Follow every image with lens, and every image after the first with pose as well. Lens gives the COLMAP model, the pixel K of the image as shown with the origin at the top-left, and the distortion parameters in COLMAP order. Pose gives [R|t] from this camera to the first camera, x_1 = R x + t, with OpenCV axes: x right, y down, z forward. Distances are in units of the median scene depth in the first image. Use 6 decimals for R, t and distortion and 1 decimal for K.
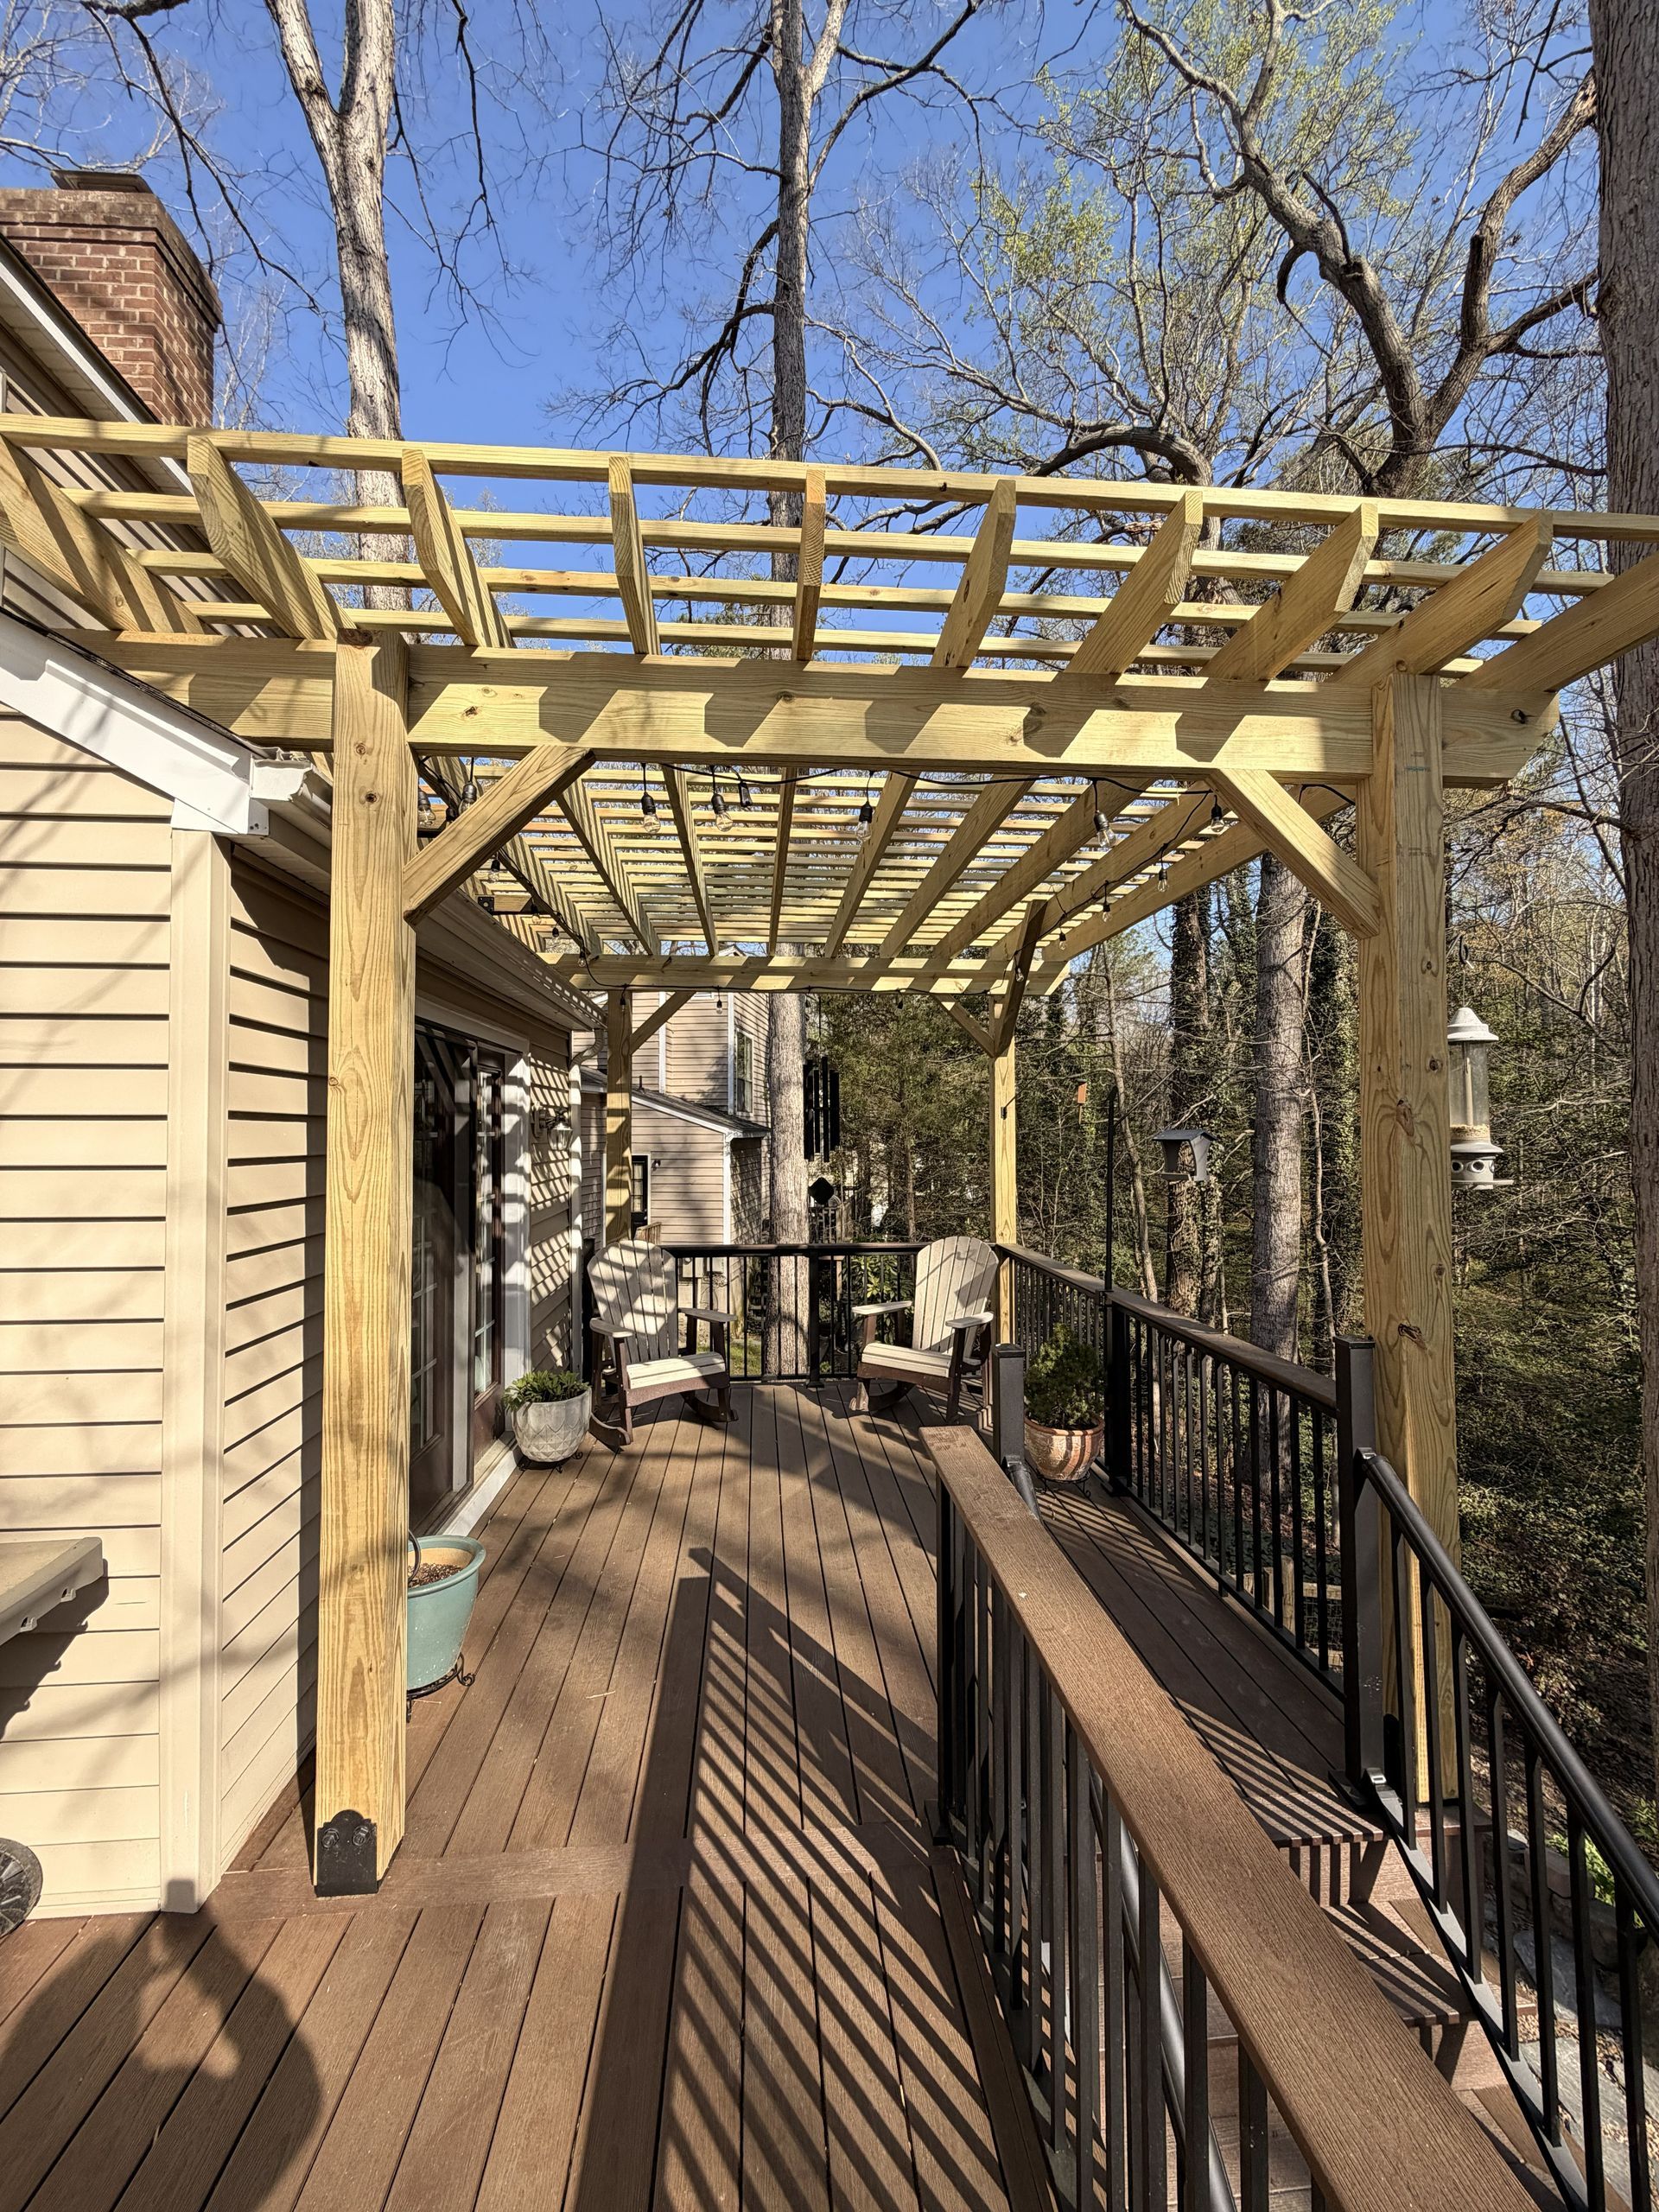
lens RADIAL K [[876.6, 0, 832.2], [0, 876.6, 1102.7], [0, 0, 1]] dist [-0.001219, -0.000220]
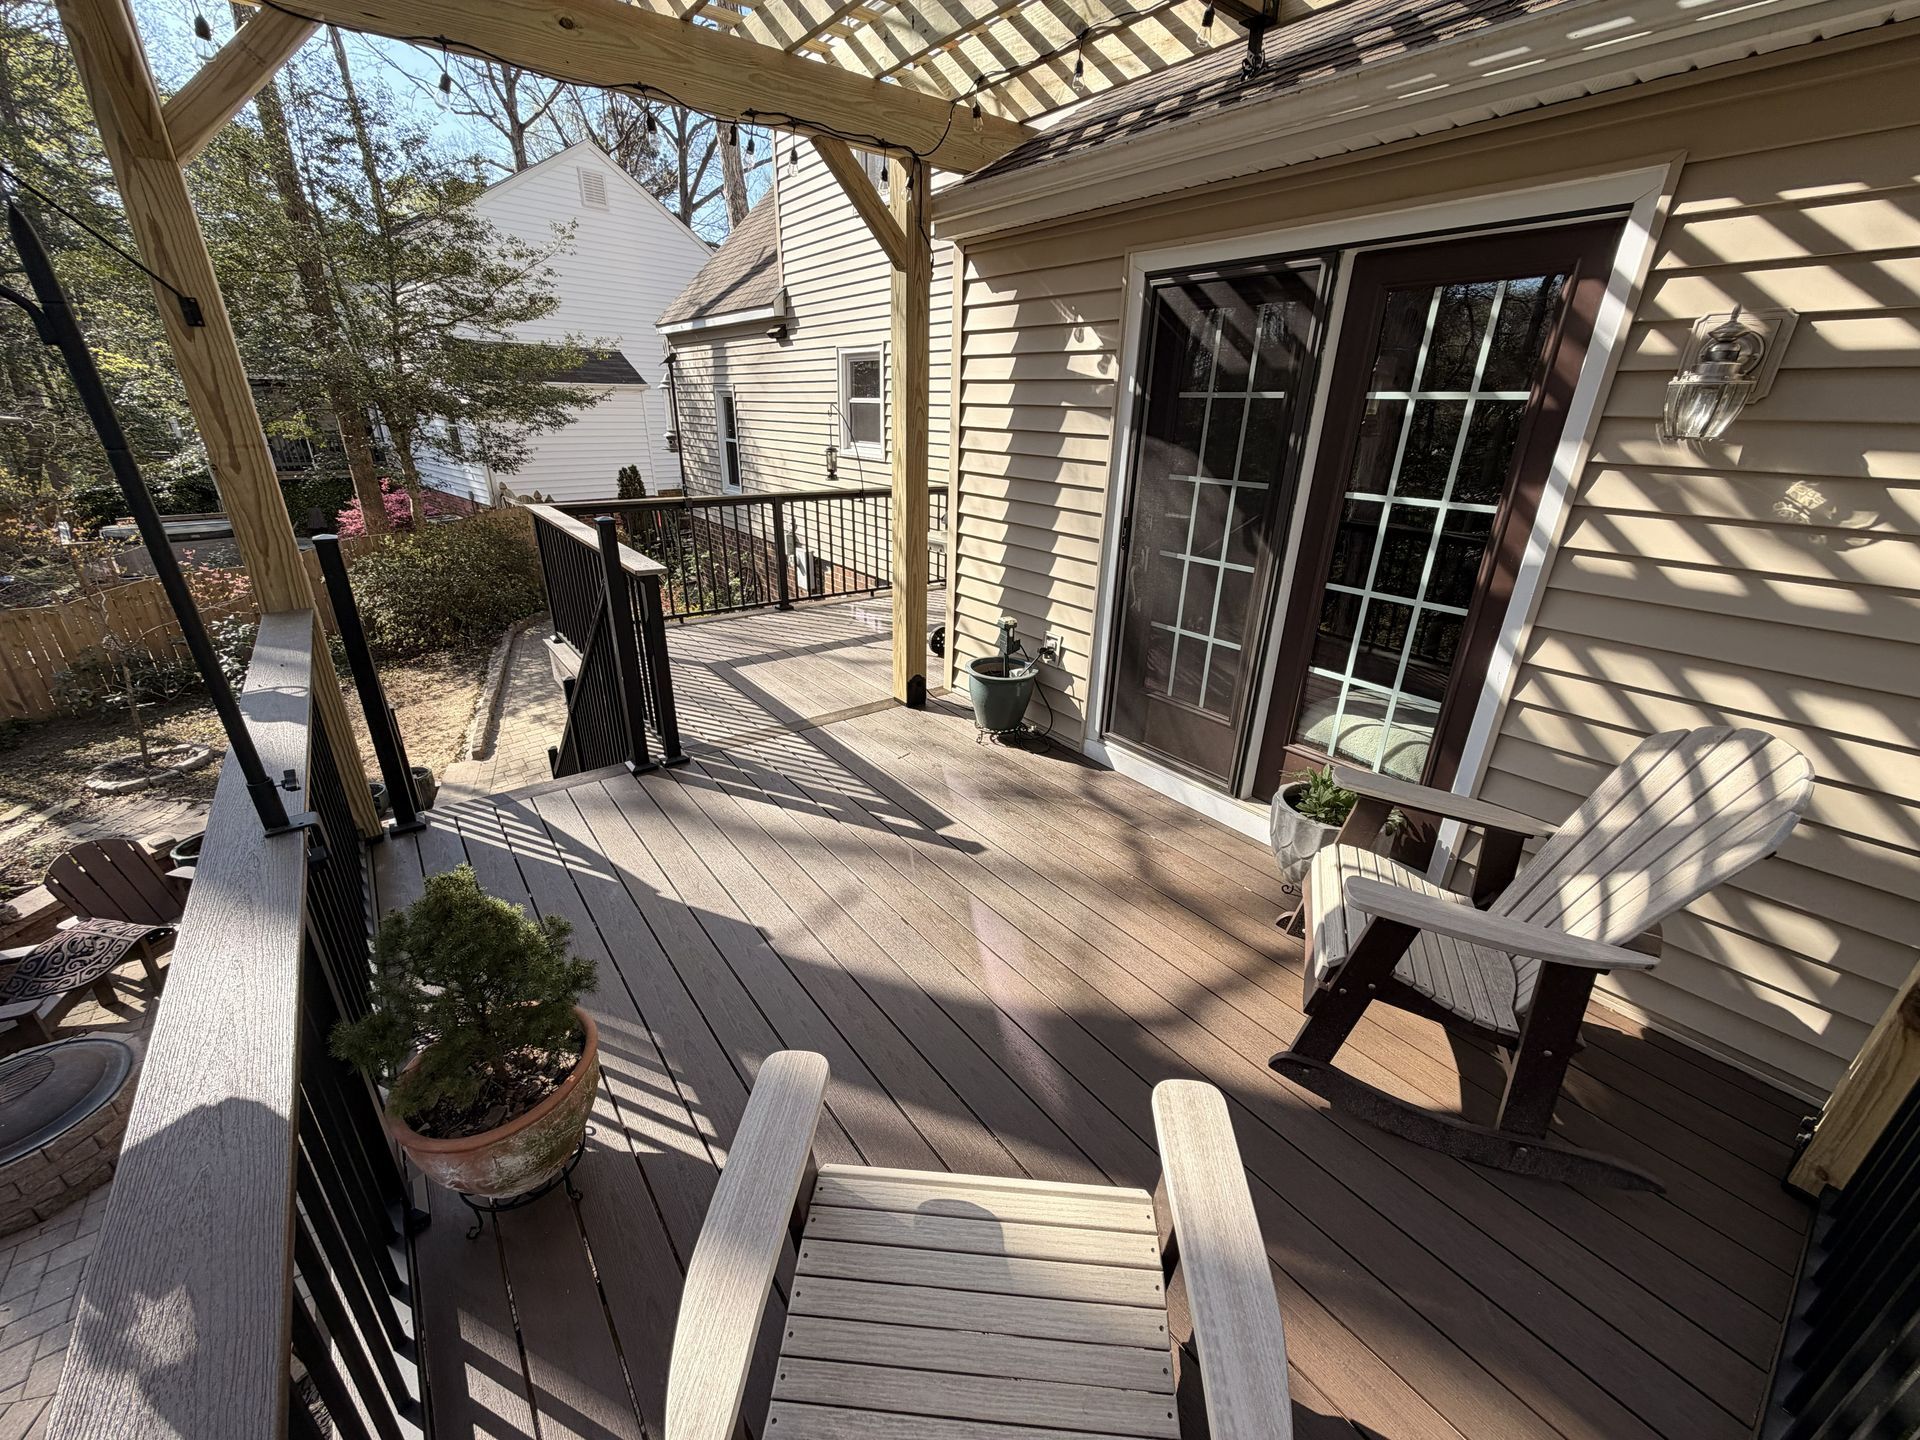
lens RADIAL K [[761.8, 0, 958.9], [0, 761.8, 719.4], [0, 0, 1]] dist [0.001549, -0.000626]
pose [[-0.846483, 0.190345, -0.497228, 0.190848], [-0.002966, 0.932208, 0.361910, 0.049827], [0.532408, 0.307826, -0.788534, 1.183679]]
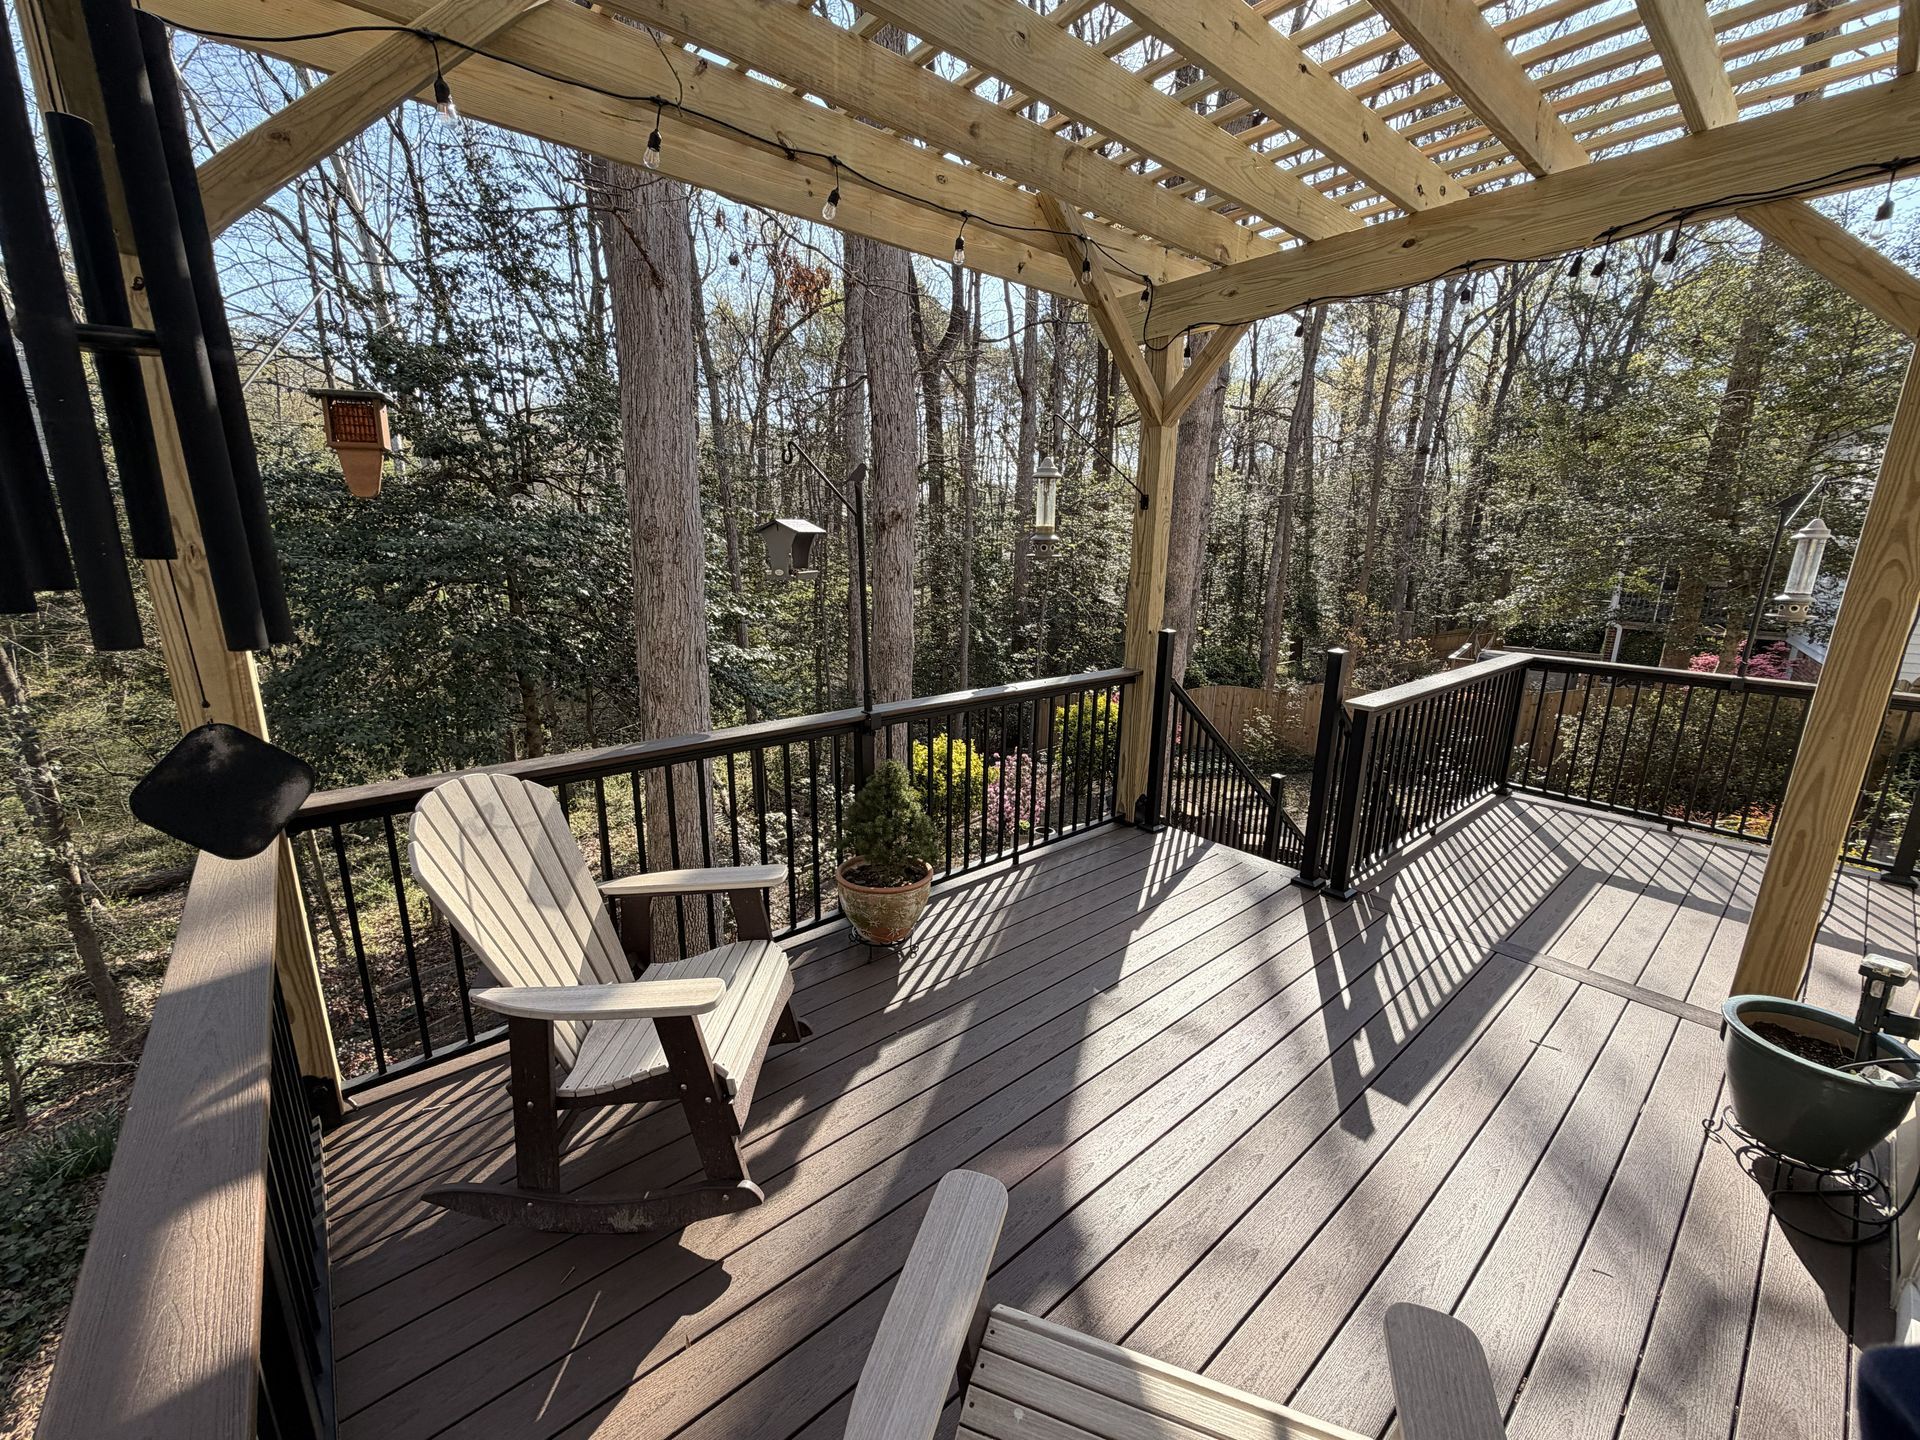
lens RADIAL K [[761.8, 0, 958.9], [0, 761.8, 719.4], [0, 0, 1]] dist [0.001549, -0.000626]
pose [[-0.575598, -0.197555, 0.793511, -0.286539], [-0.037010, 0.975678, 0.216061, 0.047932], [-0.816895, 0.094996, -0.568910, 1.159564]]
